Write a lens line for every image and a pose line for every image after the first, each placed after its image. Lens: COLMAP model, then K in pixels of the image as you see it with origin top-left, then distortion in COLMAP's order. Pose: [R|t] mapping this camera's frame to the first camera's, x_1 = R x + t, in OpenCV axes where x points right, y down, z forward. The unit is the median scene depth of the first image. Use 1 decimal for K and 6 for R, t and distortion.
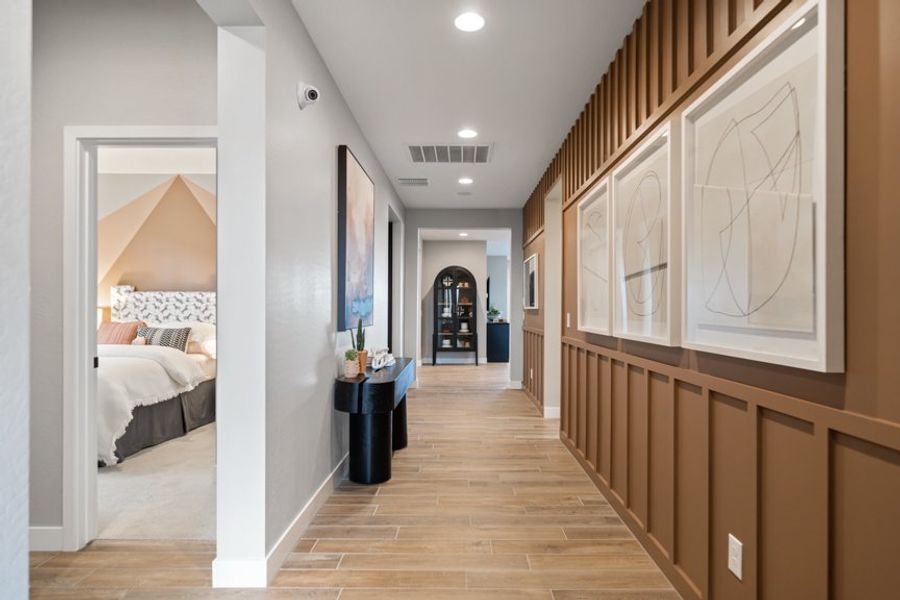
lens RADIAL K [[492.5, 0, 450.2], [0, 492.5, 305.3], [0, 0, 1]] dist [-0.015631, 0.001167]
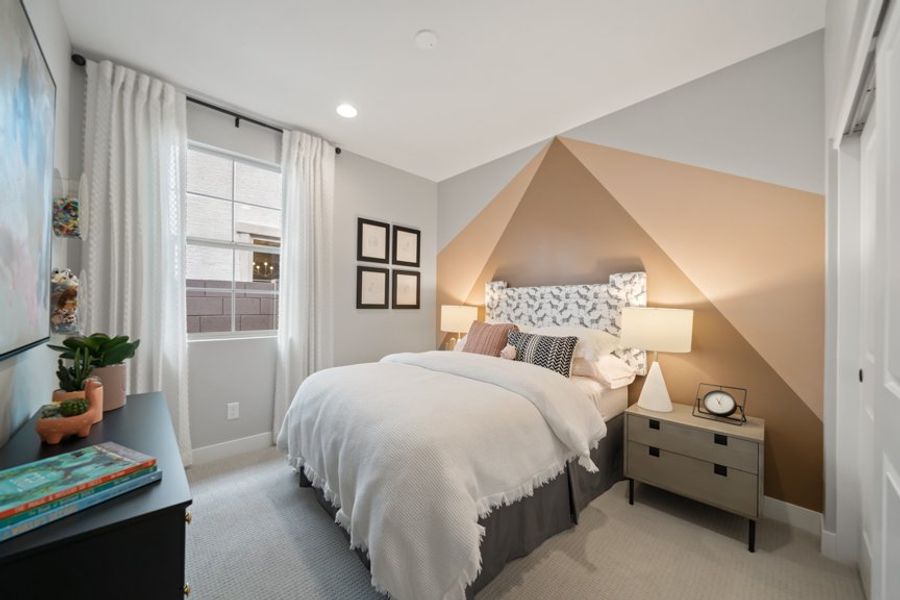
lens RADIAL K [[341.5, 0, 447.2], [0, 341.5, 304.0], [0, 0, 1]] dist [-0.012775, -0.000060]
pose [[0.715481, -0.001097, -0.698631, -0.306071], [-0.002124, 0.999991, -0.003746, 0.003340], [0.698629, 0.004164, 0.715472, 0.505910]]
